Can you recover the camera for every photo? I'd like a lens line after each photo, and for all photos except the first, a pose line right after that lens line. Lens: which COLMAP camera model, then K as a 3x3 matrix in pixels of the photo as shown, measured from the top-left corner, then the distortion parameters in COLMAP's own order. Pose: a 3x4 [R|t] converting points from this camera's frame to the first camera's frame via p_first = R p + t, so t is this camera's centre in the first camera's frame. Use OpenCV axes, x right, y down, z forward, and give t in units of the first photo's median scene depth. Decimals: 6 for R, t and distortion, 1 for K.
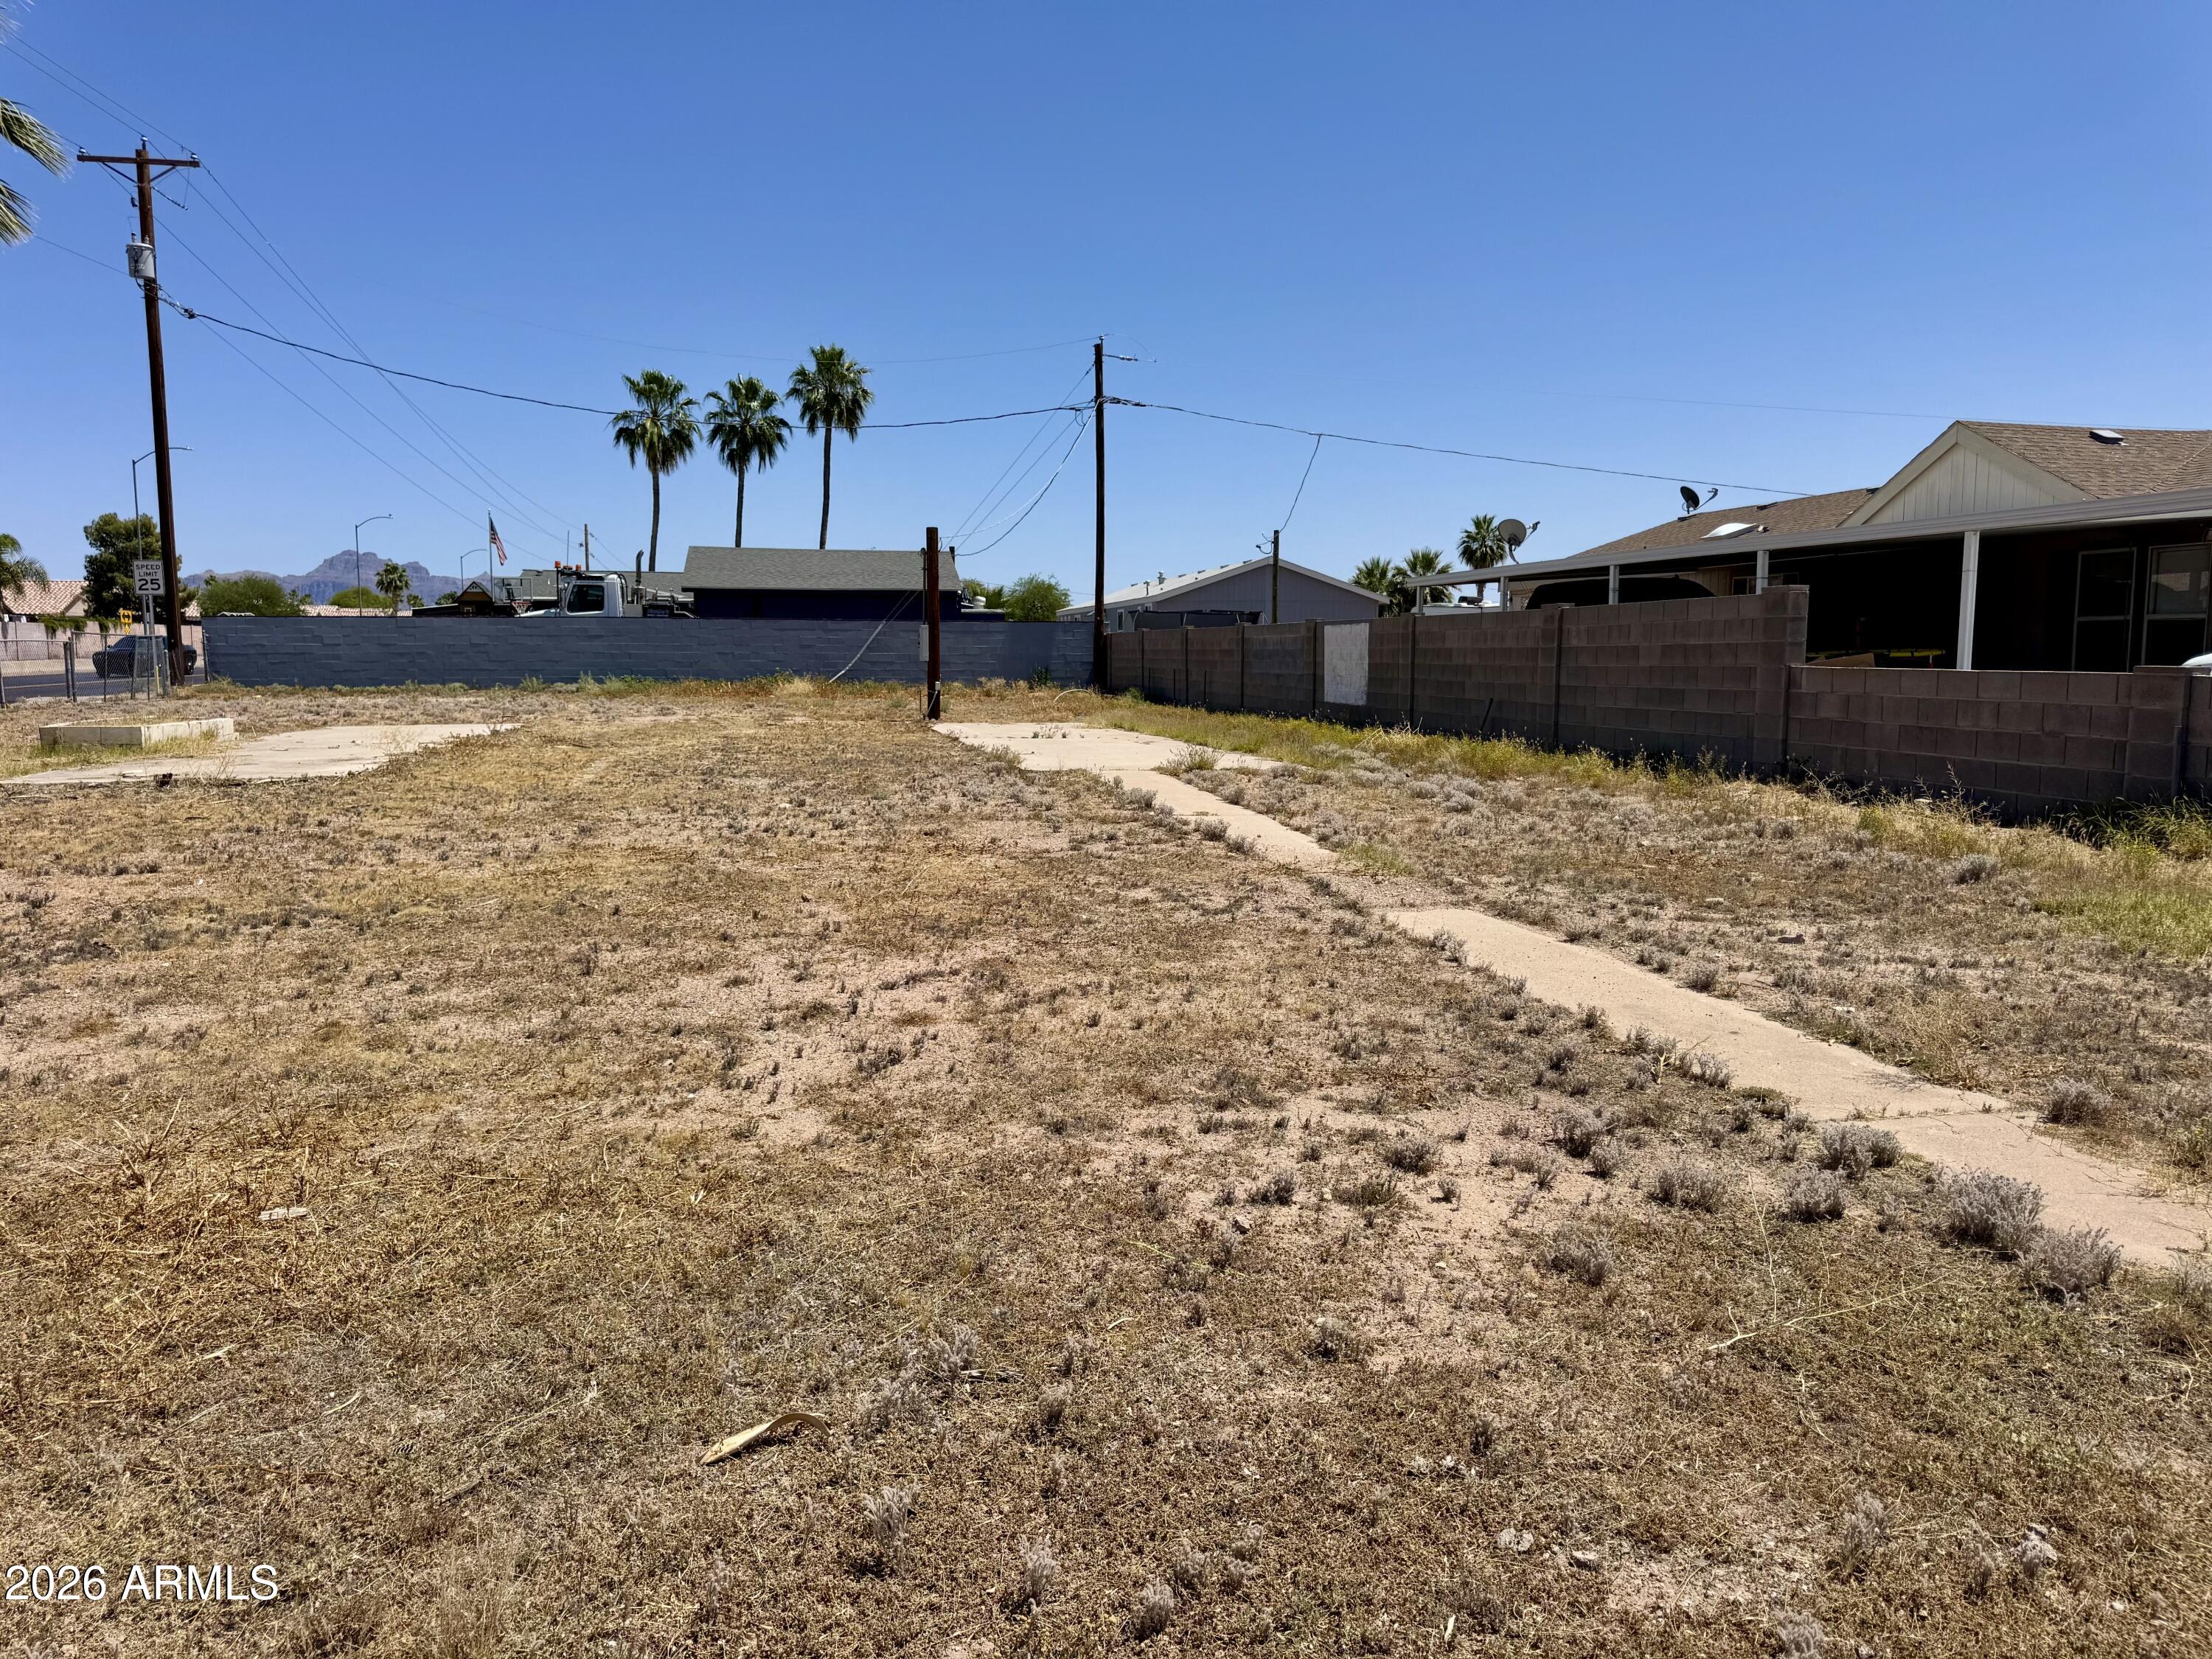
lens RADIAL K [[1566.4, 0, 1112.0], [0, 1566.4, 843.4], [0, 0, 1]] dist [0.065888, -0.080563]
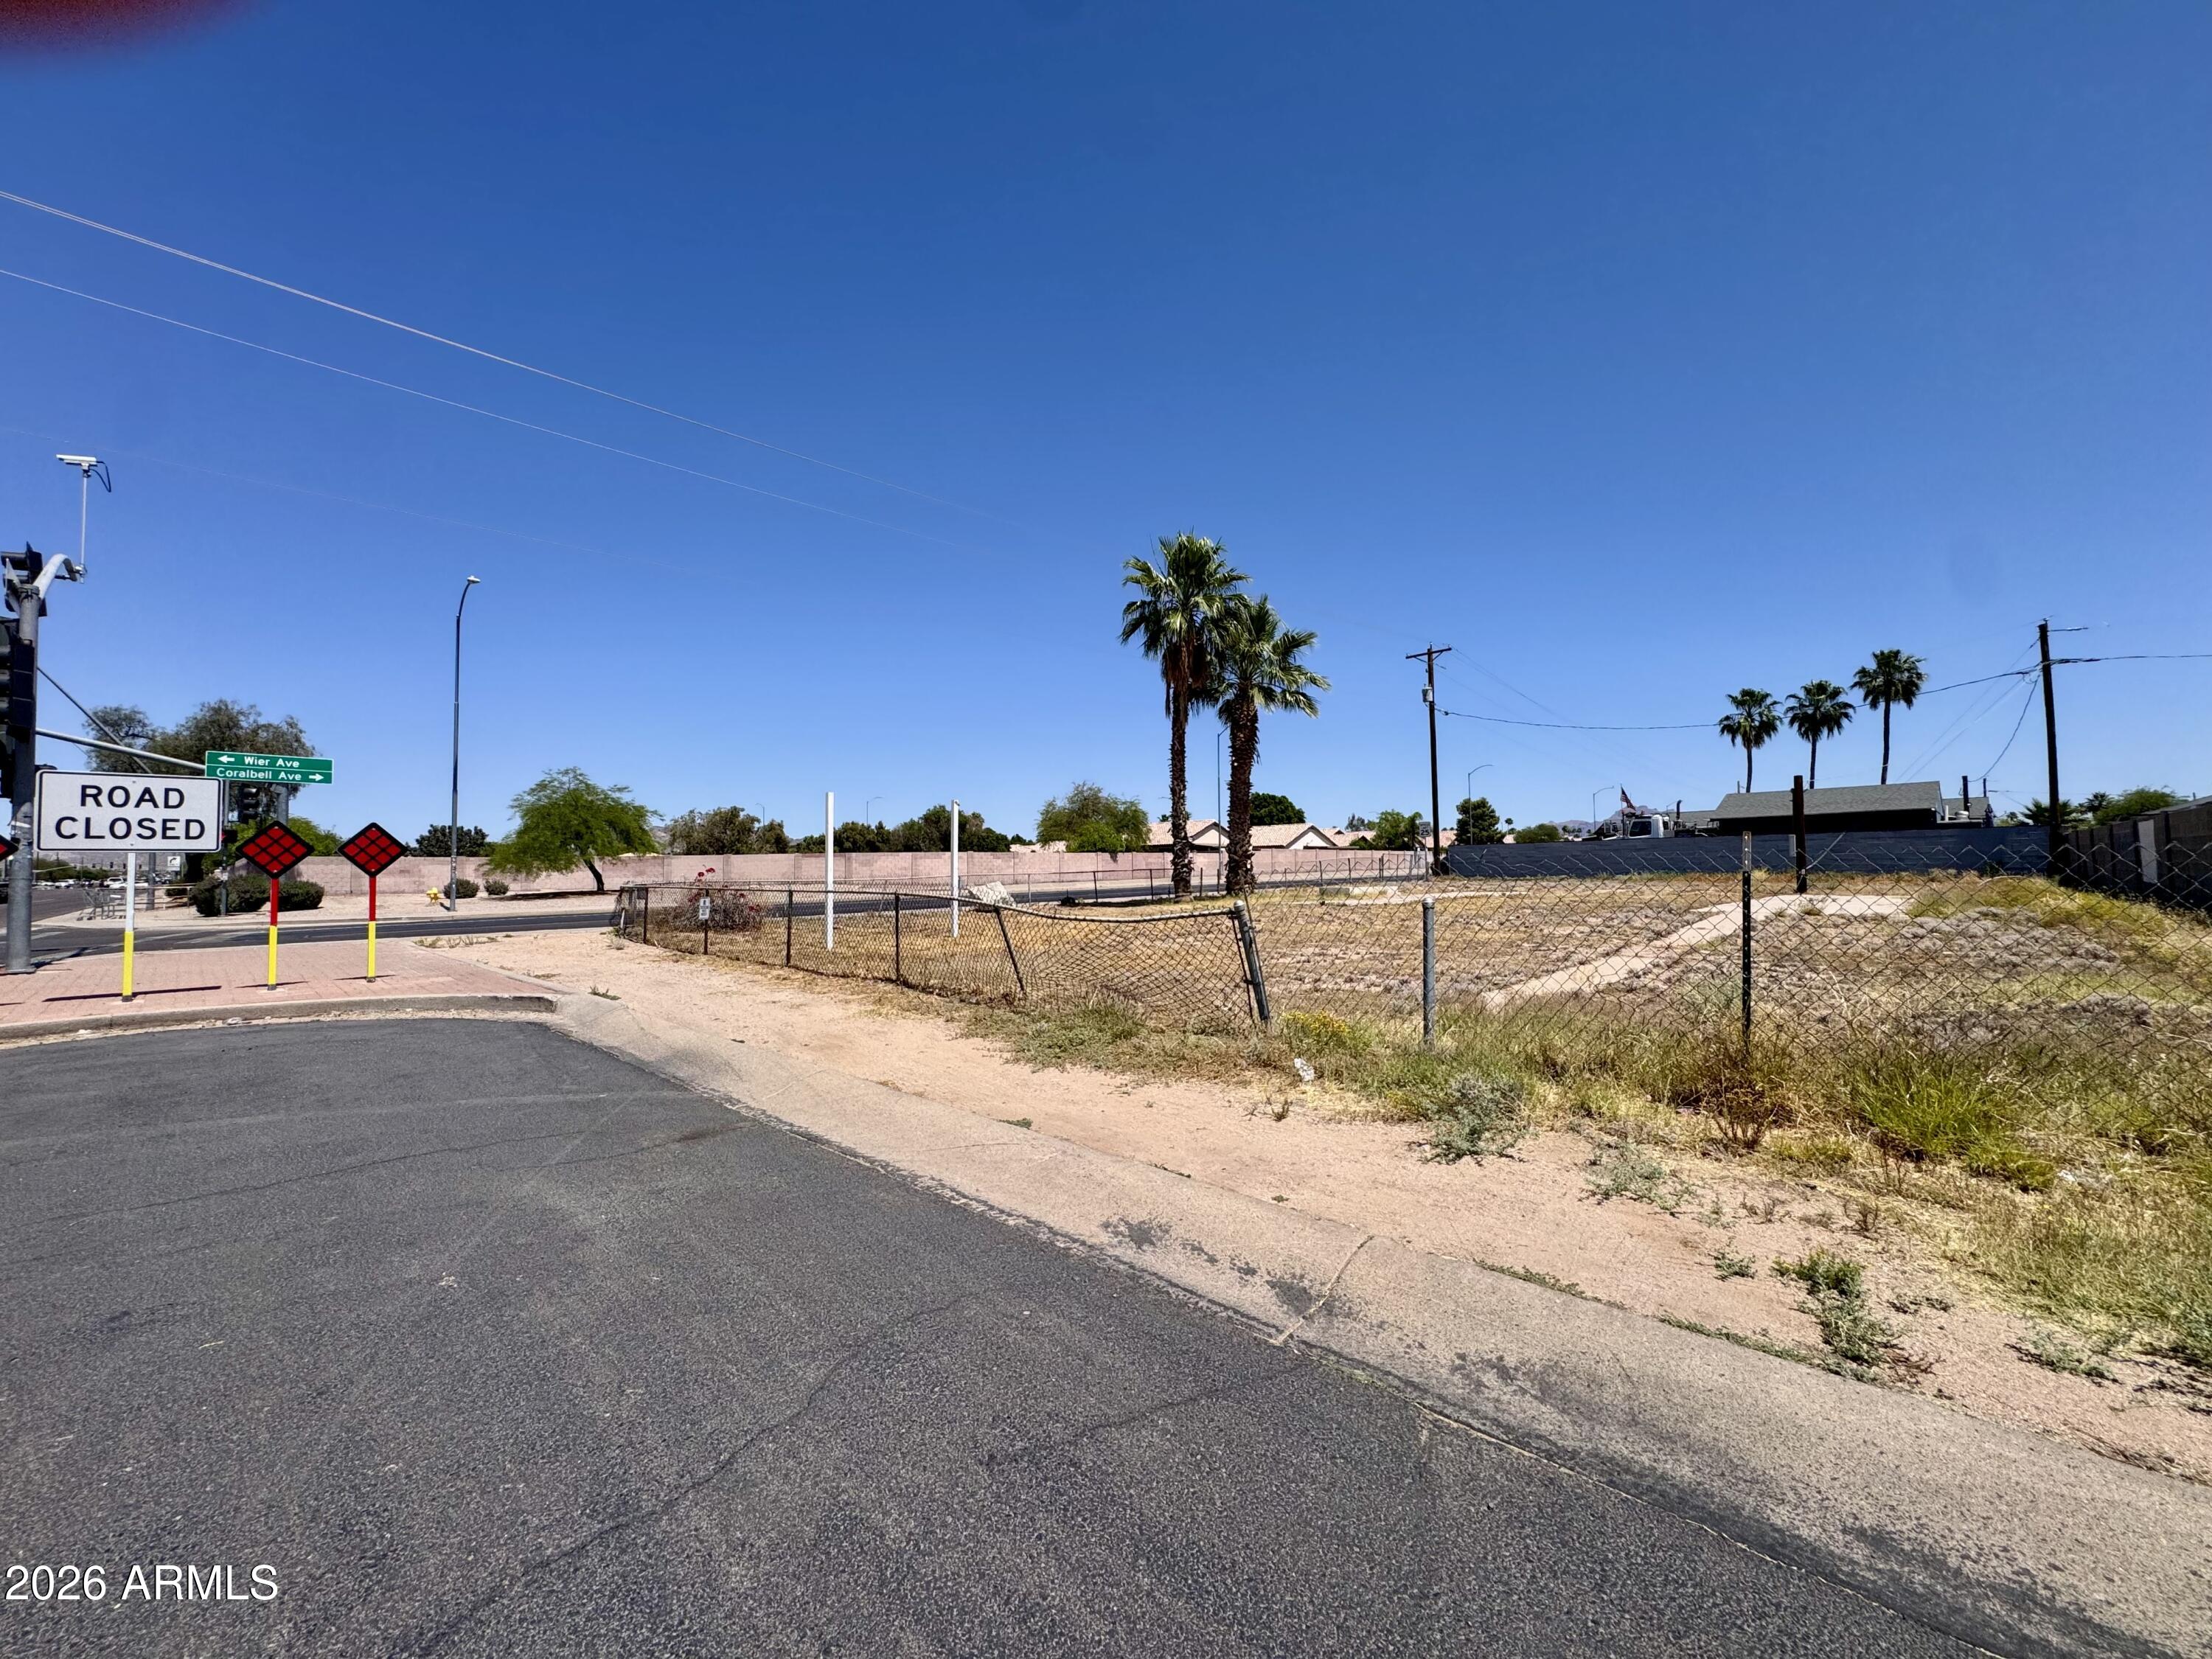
lens RADIAL K [[885.6, 0, 1099.1], [0, 885.6, 818.6], [0, 0, 1]] dist [-0.008064, 0.003037]
pose [[0.548592, -0.060940, -0.833867, 0.097772], [-0.083547, 0.988353, -0.127195, 0.007987], [0.831906, 0.139446, 0.537111, -0.036103]]
